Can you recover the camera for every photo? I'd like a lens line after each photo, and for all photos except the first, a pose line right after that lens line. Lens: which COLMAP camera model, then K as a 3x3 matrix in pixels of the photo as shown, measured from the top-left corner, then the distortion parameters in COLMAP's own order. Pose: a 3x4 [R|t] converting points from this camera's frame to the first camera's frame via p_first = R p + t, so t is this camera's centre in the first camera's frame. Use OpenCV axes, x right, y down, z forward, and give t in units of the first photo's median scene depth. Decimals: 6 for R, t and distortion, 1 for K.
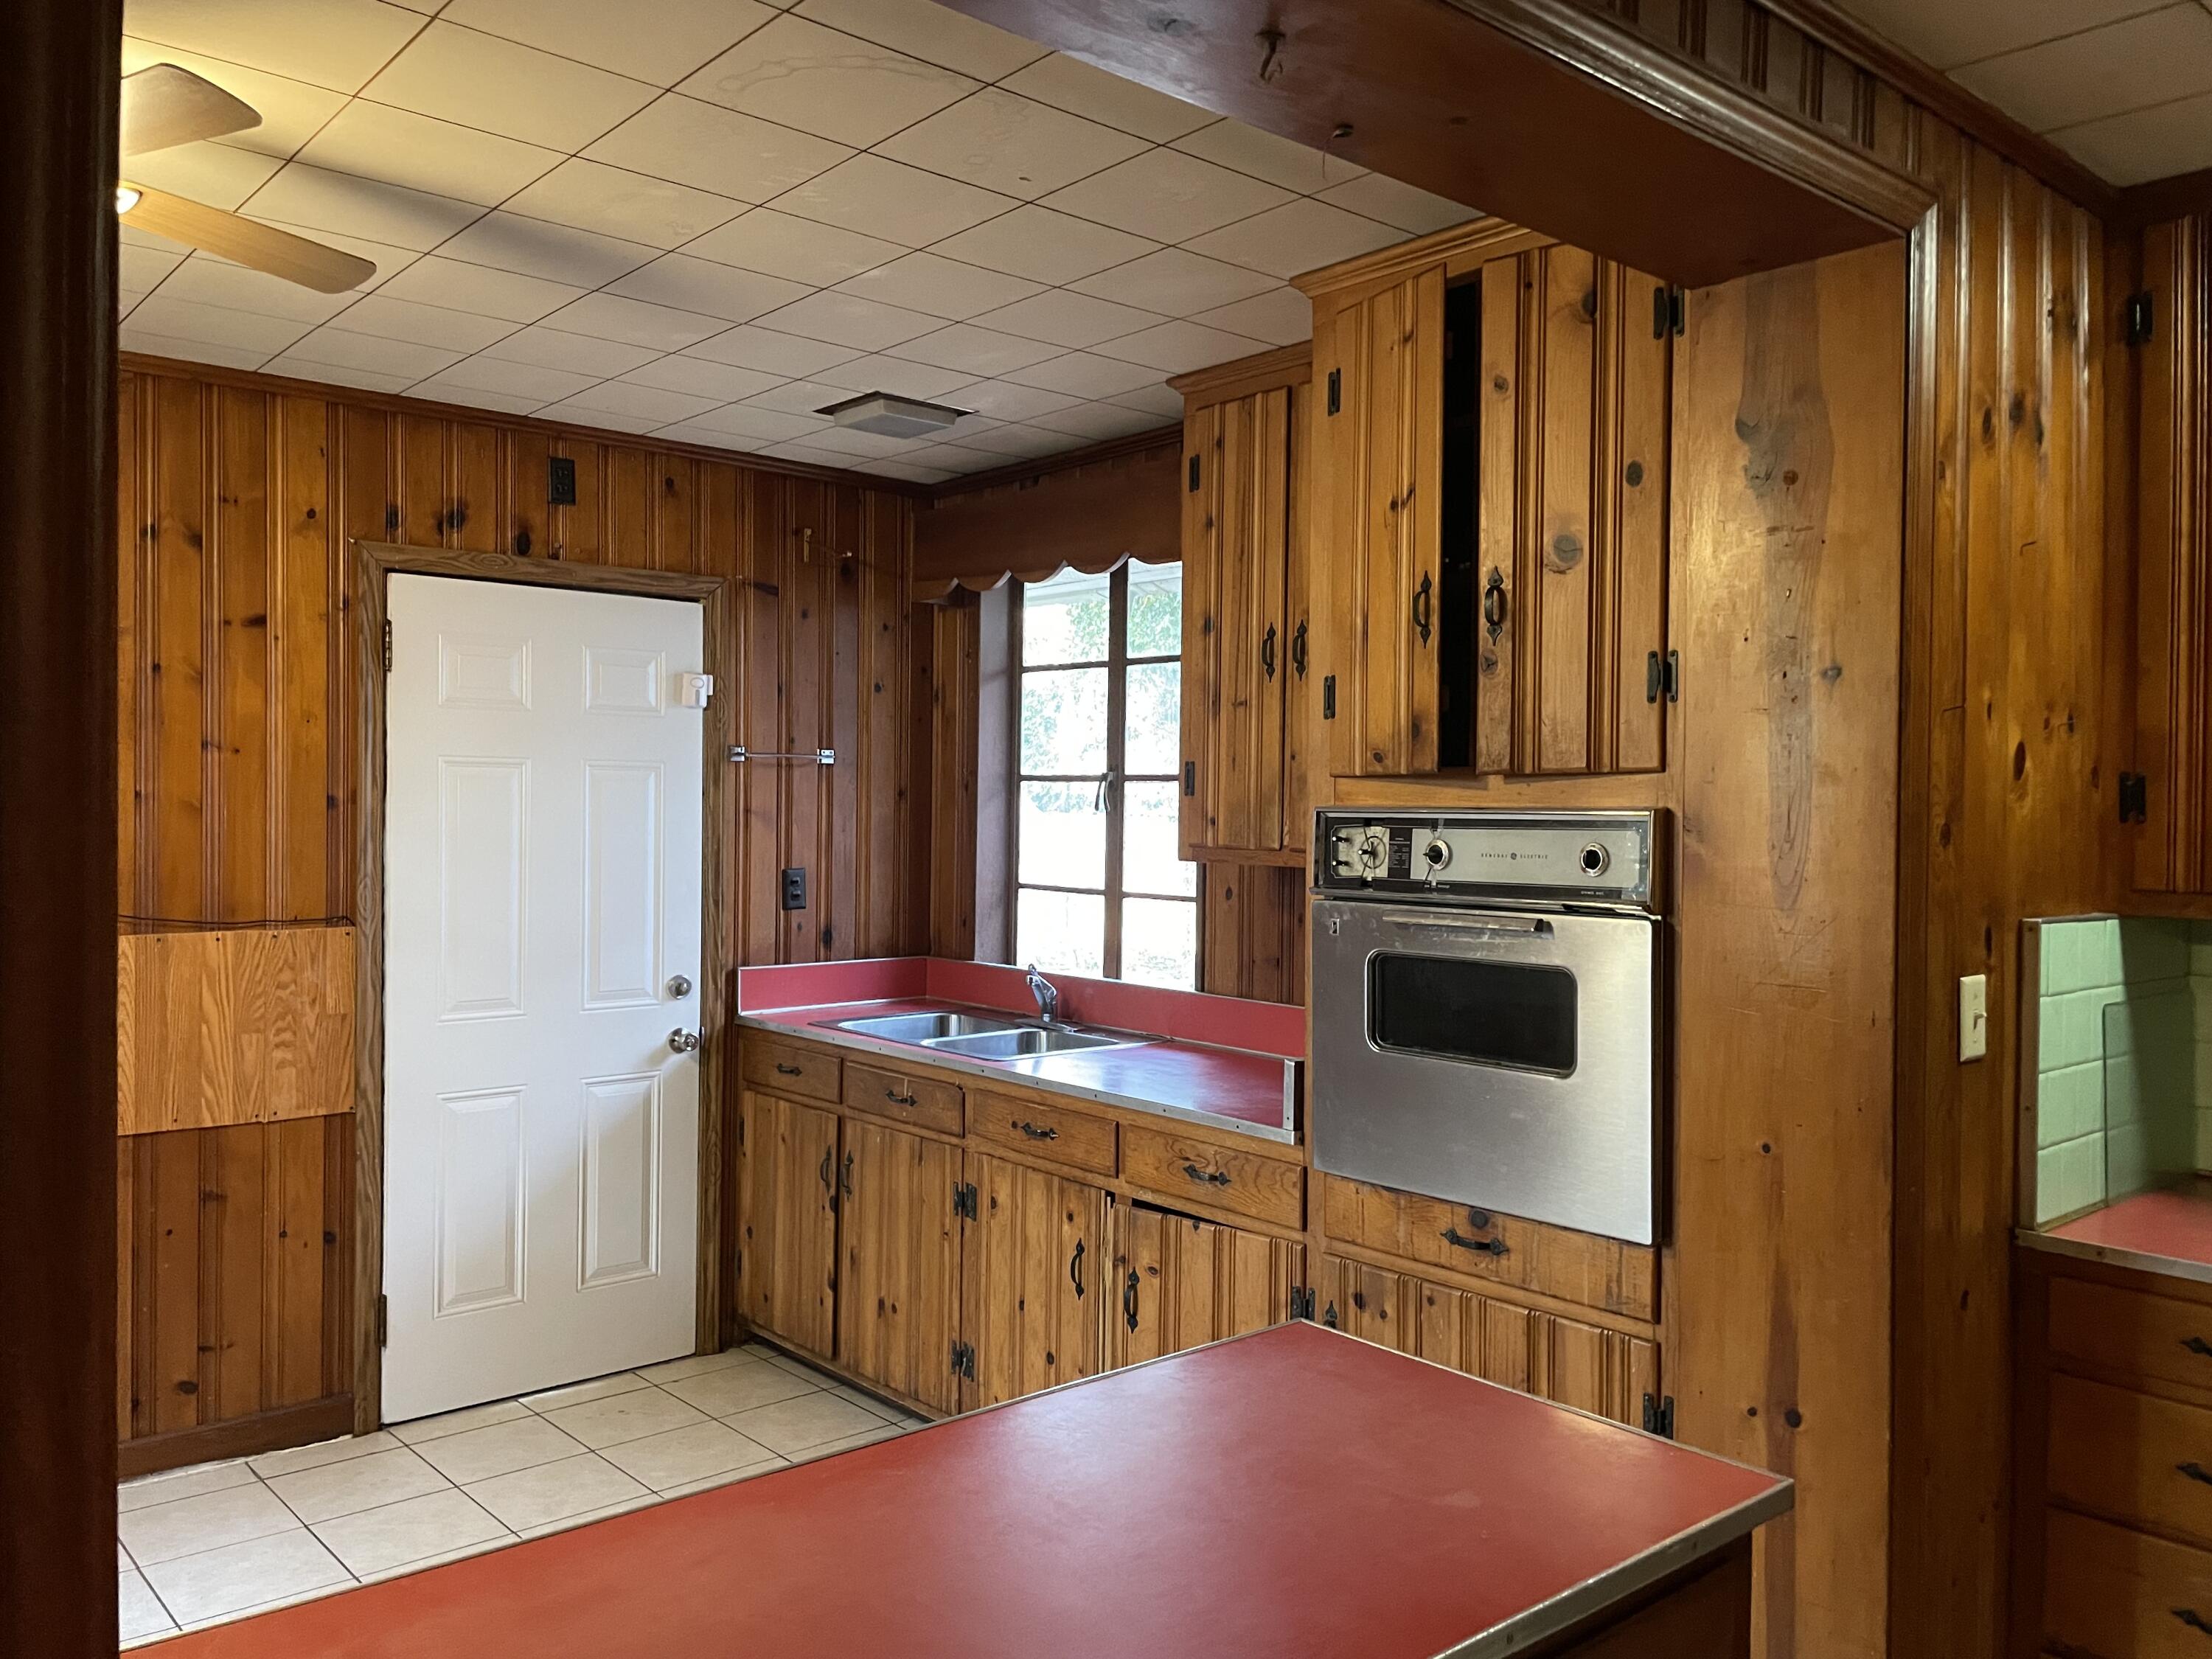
lens RADIAL K [[1672.0, 0, 1106.0], [0, 1672.0, 829.5], [0, 0, 1]] dist [0.088864, -0.123946]
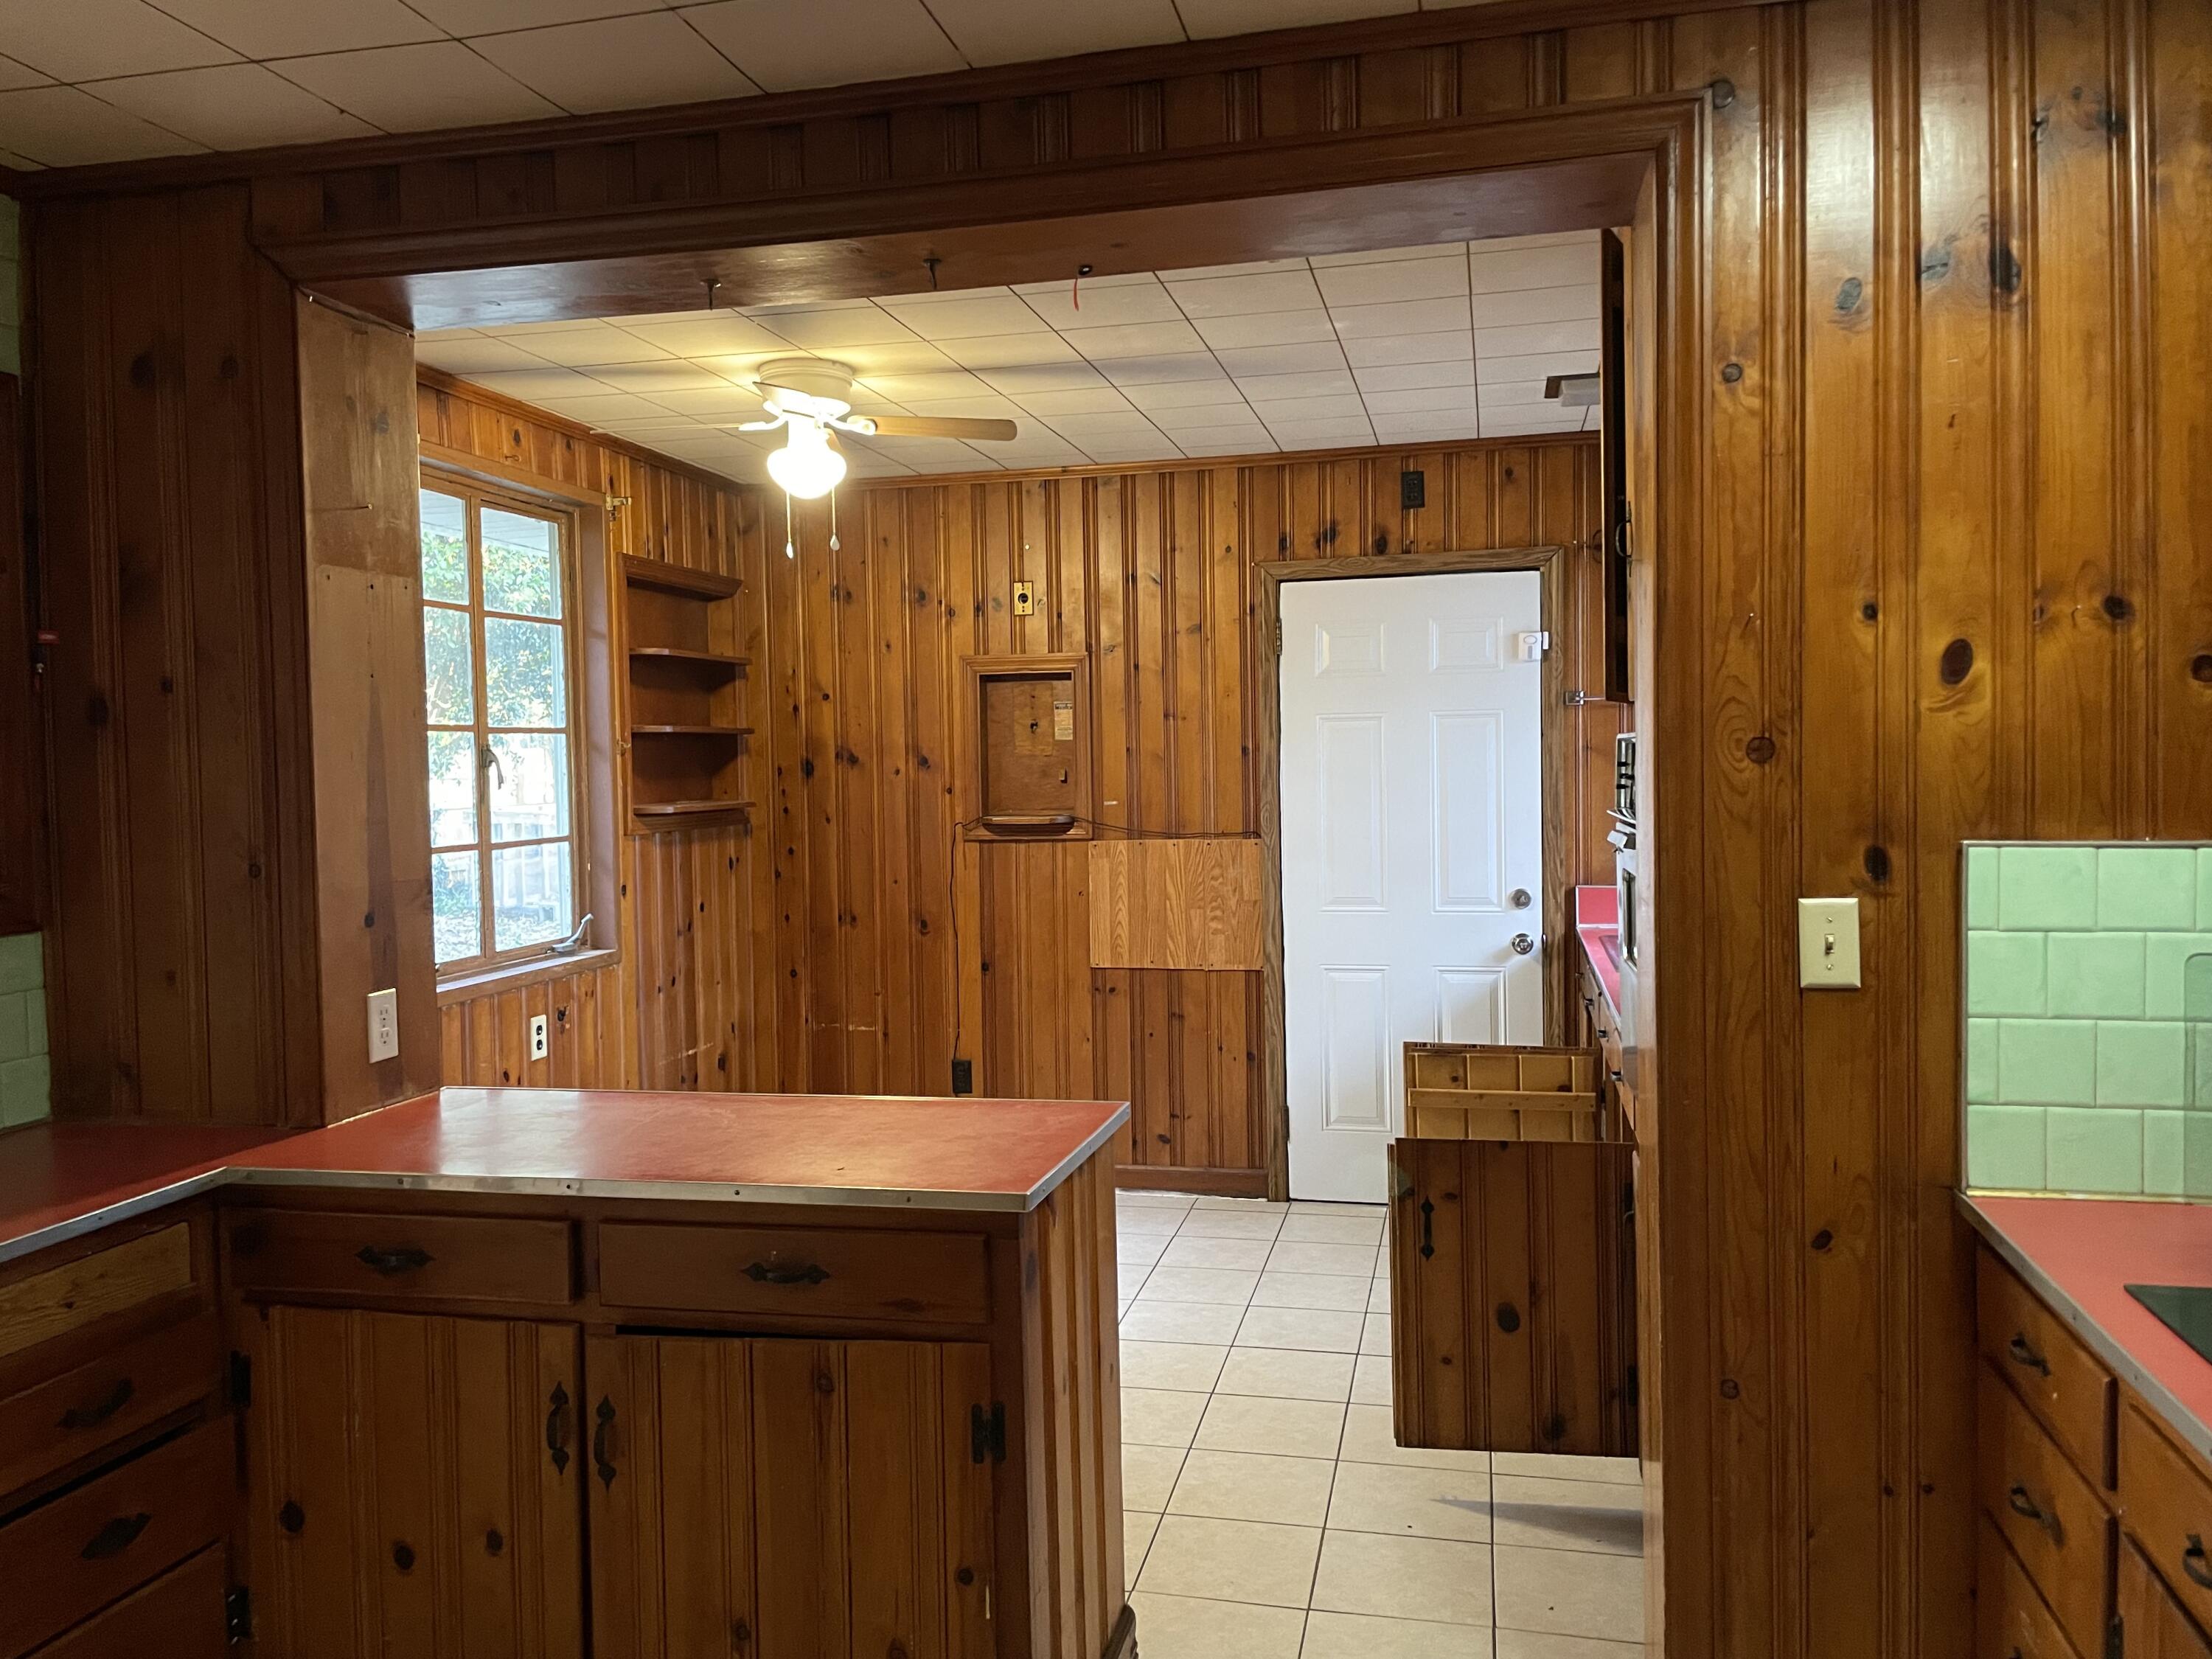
lens RADIAL K [[1672.0, 0, 1106.0], [0, 1672.0, 829.5], [0, 0, 1]] dist [0.088864, -0.123946]
pose [[0.588537, 0.013429, -0.808359, 0.943151], [0.014011, 0.999542, 0.026806, 0.016114], [0.808349, -0.027102, 0.588079, 0.122680]]
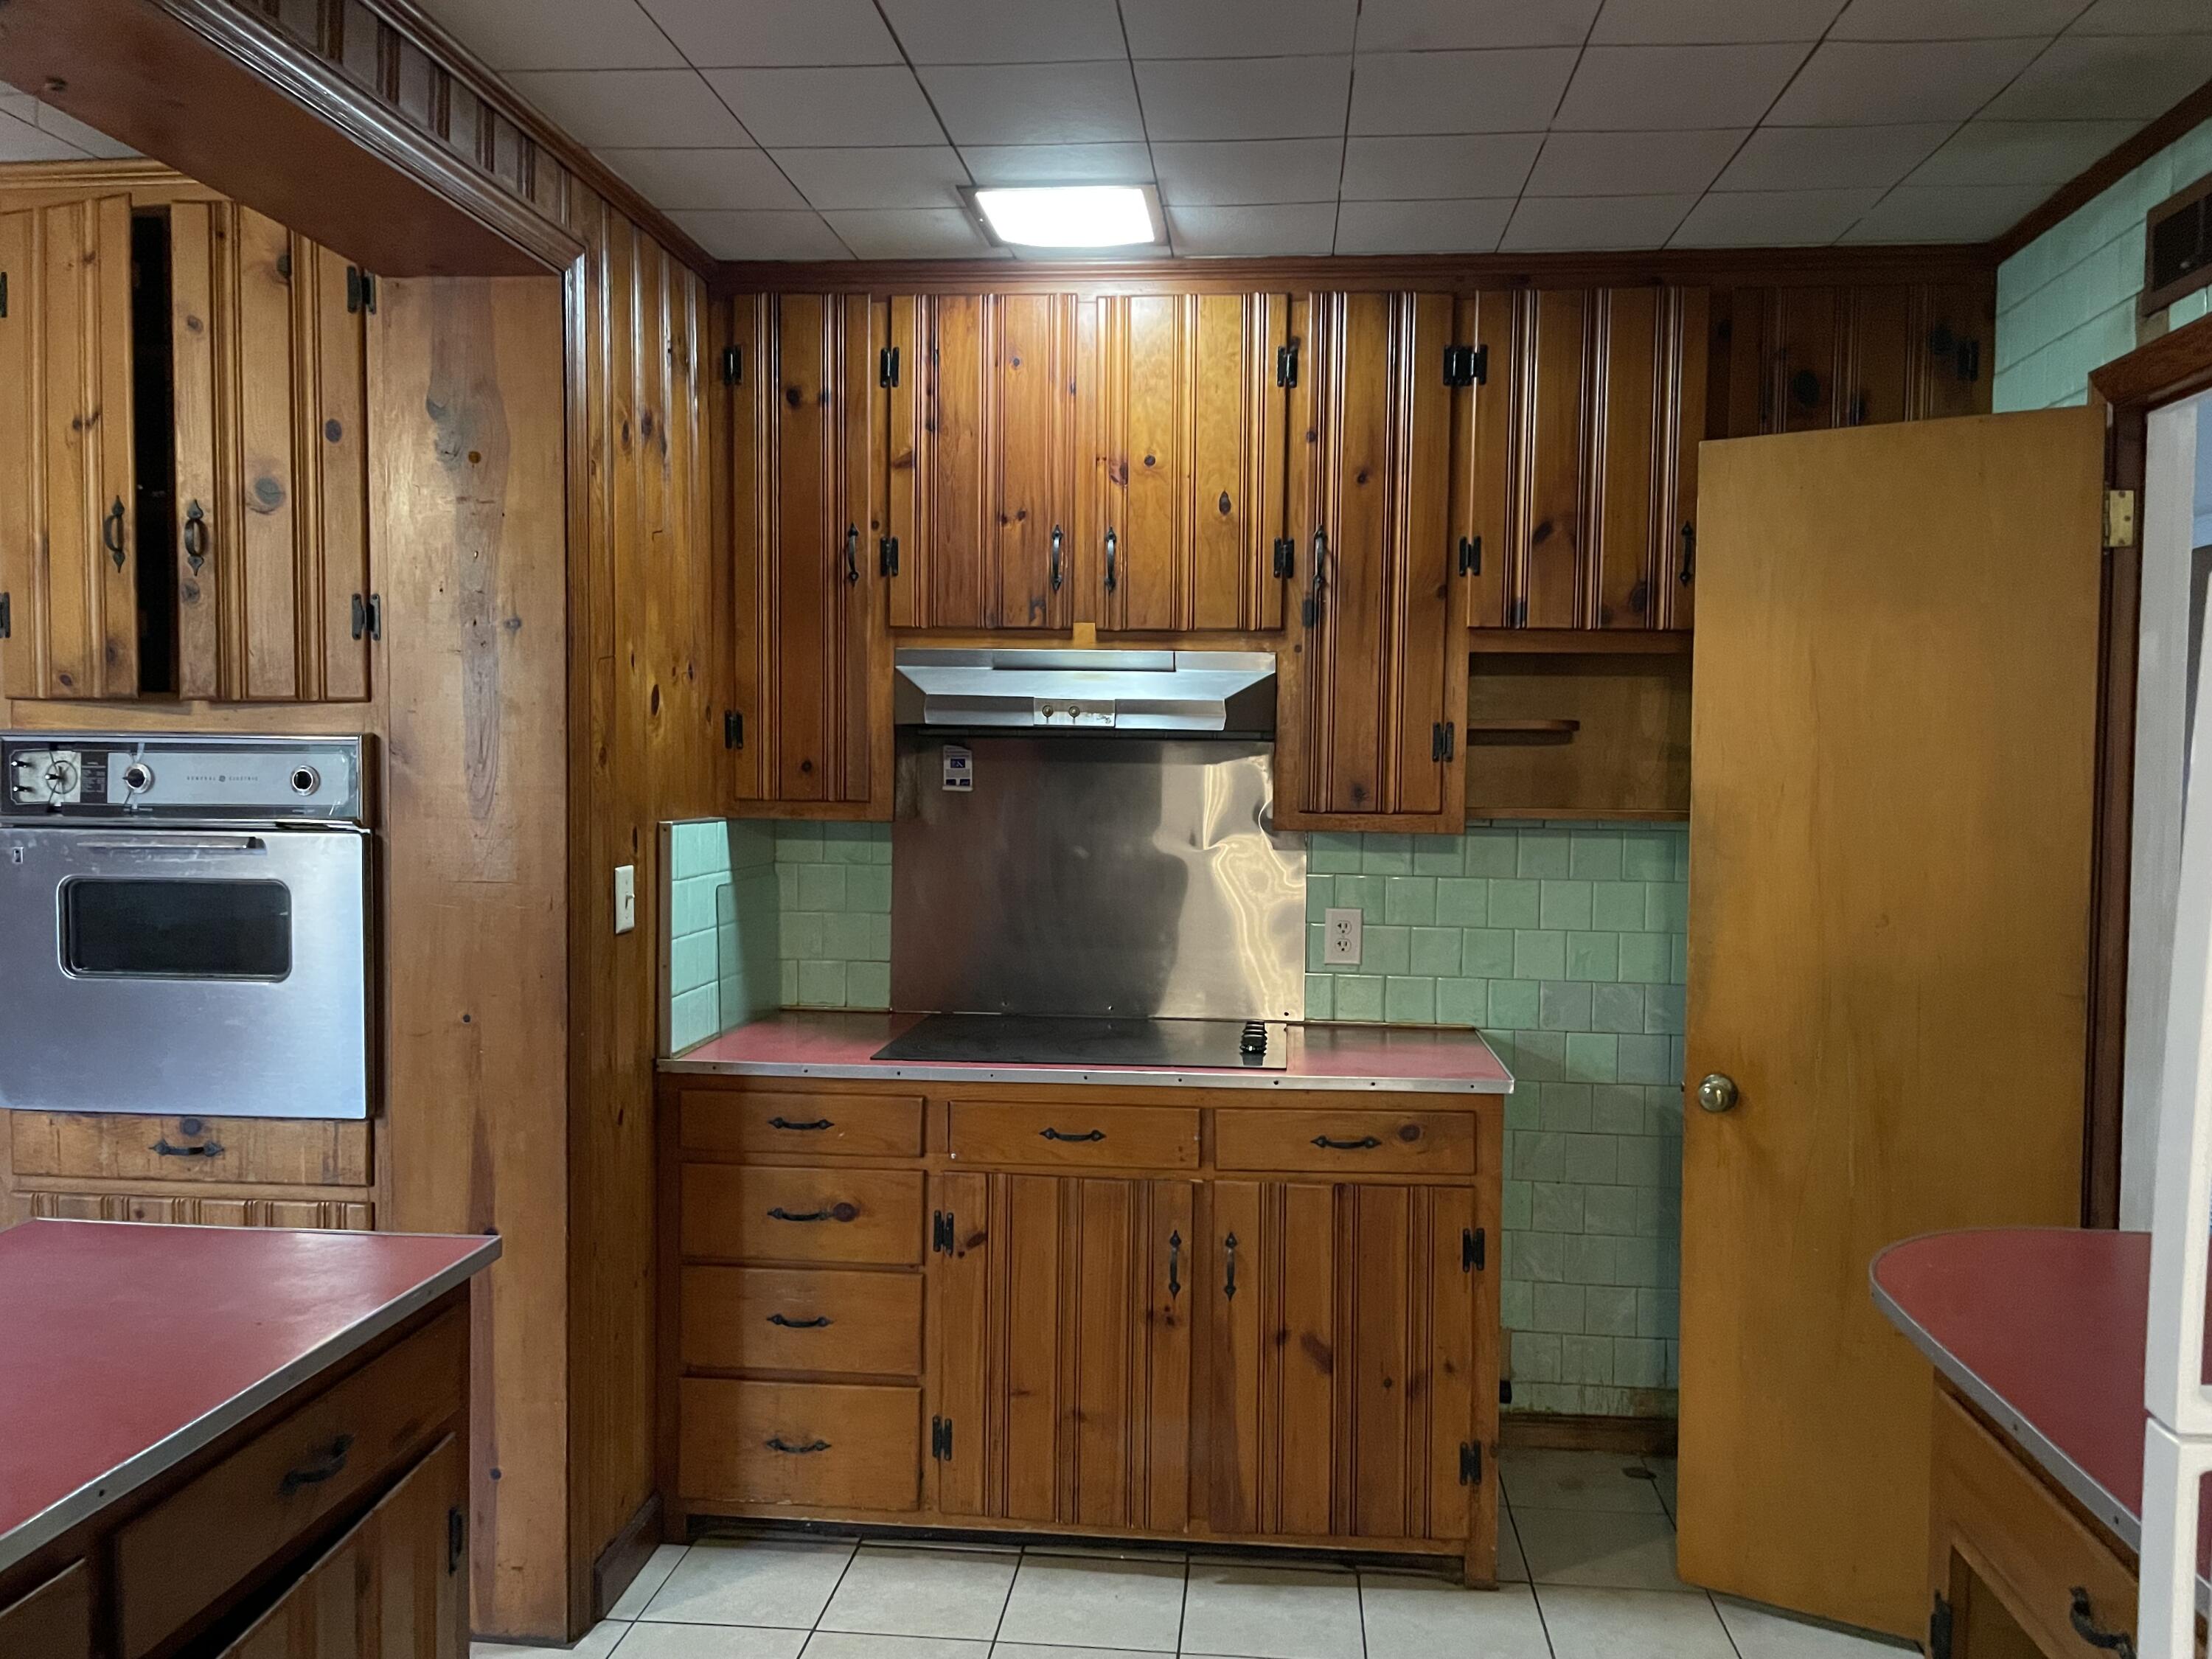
lens RADIAL K [[1672.0, 0, 1106.0], [0, 1672.0, 829.5], [0, 0, 1]] dist [0.088864, -0.123946]
pose [[0.731209, -0.031462, 0.681427, -0.082325], [0.003571, 0.999099, 0.042297, 0.005069], [-0.682144, -0.028494, 0.730663, -0.164063]]
